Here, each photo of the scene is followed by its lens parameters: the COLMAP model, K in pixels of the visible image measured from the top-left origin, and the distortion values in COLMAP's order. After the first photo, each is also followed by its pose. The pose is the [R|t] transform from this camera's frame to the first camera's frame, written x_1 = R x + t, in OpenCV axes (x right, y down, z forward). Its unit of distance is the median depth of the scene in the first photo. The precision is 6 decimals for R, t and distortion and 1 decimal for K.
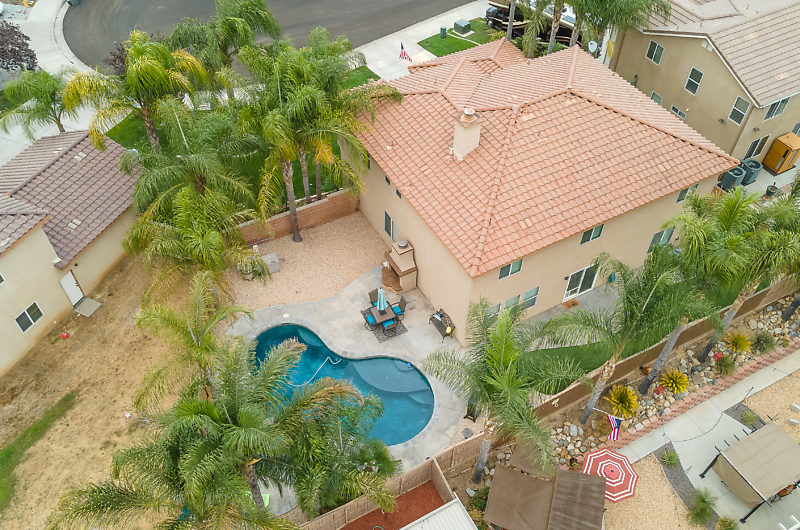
lens RADIAL K [[688.7, 0, 400.0], [0, 688.7, 265.0], [0, 0, 1]] dist [0.016123, 0.074103]
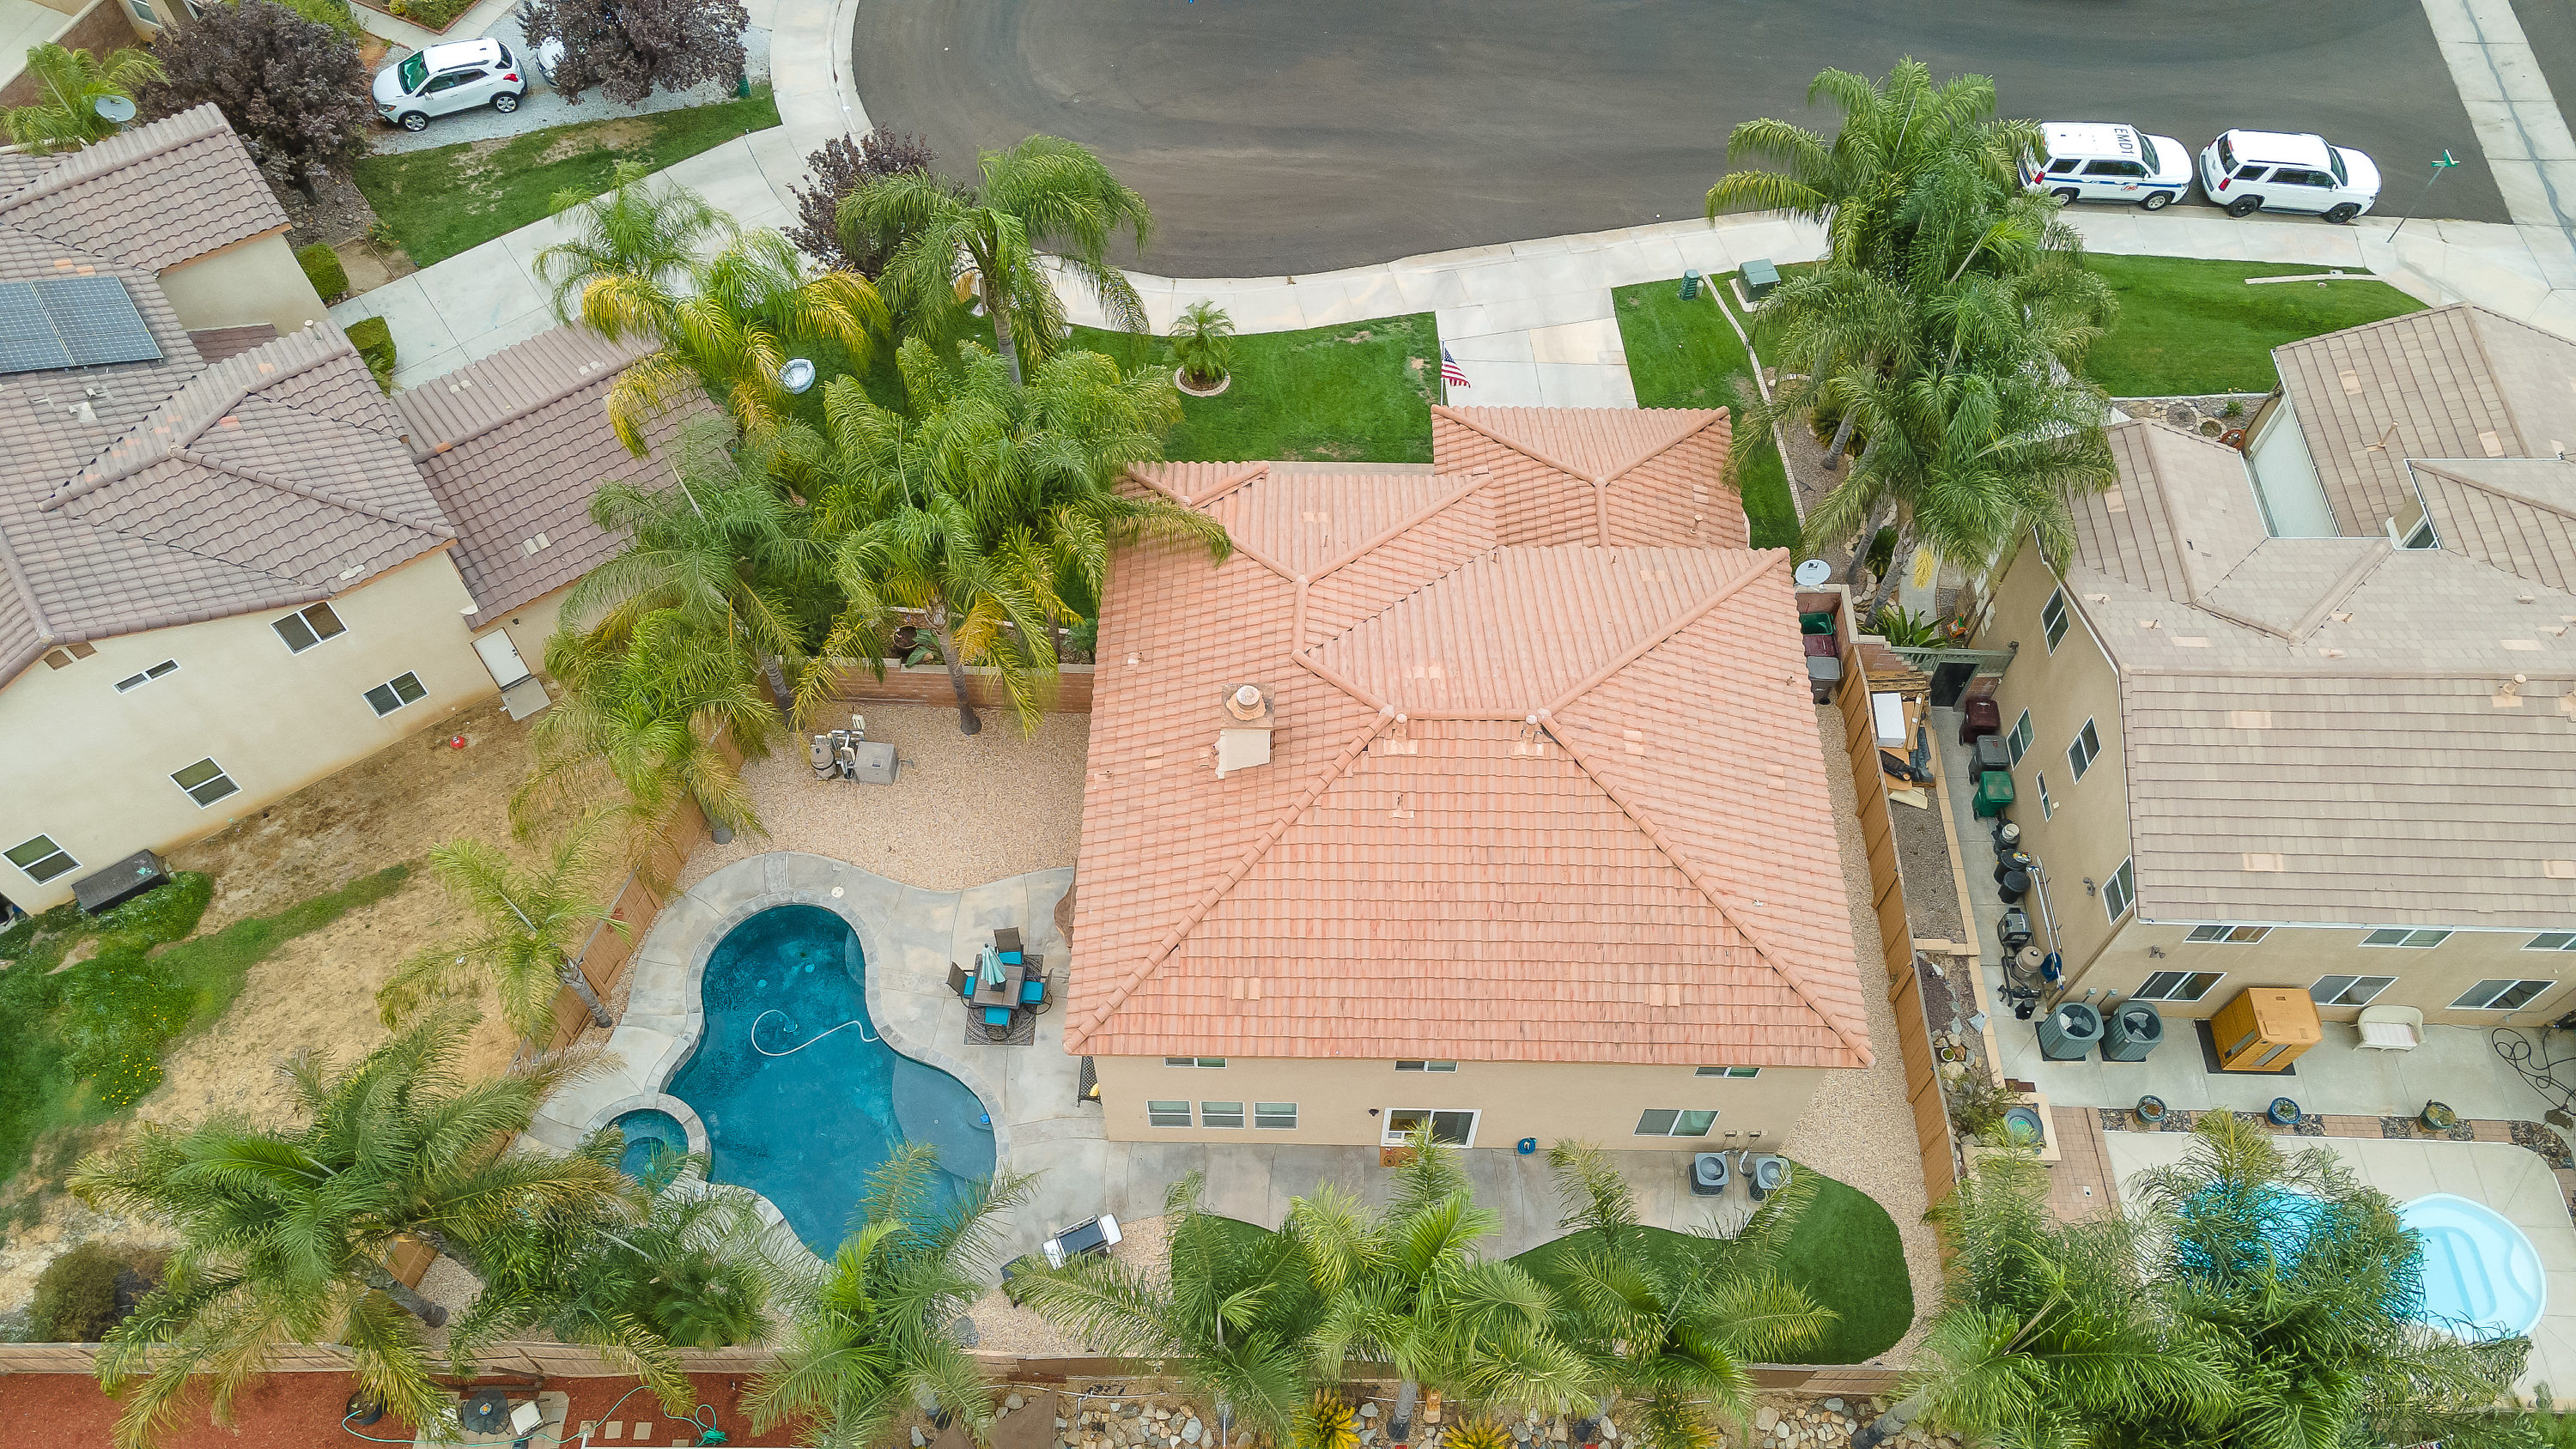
lens RADIAL K [[1886.5, 0, 1288.0], [0, 1886.5, 724.5], [0, 0, 1]] dist [0.007651, 0.105706]
pose [[0.868685, 0.415176, -0.270214, 0.406849], [-0.365927, 0.905495, 0.214885, -0.424900], [0.333893, -0.087789, 0.938514, -0.092681]]
